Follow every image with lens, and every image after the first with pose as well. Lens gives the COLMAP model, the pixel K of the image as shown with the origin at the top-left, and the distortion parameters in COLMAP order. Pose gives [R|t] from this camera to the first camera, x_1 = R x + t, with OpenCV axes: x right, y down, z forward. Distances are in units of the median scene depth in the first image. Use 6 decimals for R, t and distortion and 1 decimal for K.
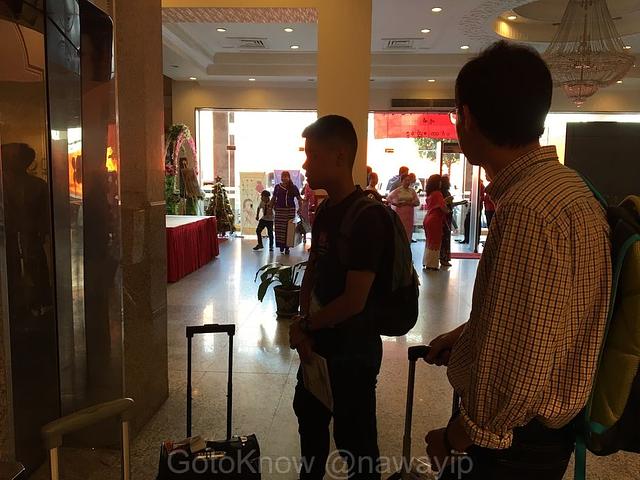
lens RADIAL K [[540.1, 0, 321.7], [0, 540.1, 245.4], [0, 0, 1]] dist [0.019187, -0.003064]
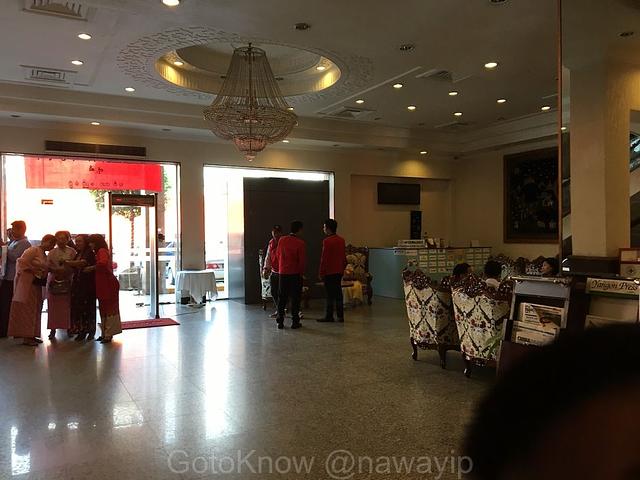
lens RADIAL K [[543.9, 0, 320.8], [0, 543.9, 239.0], [0, 0, 1]] dist [0.009735, 0.004529]
pose [[0.855638, -0.022121, 0.517102, 0.058727], [0.076289, 0.993564, -0.083730, -0.021196], [-0.511922, 0.111092, 0.851818, 0.097586]]
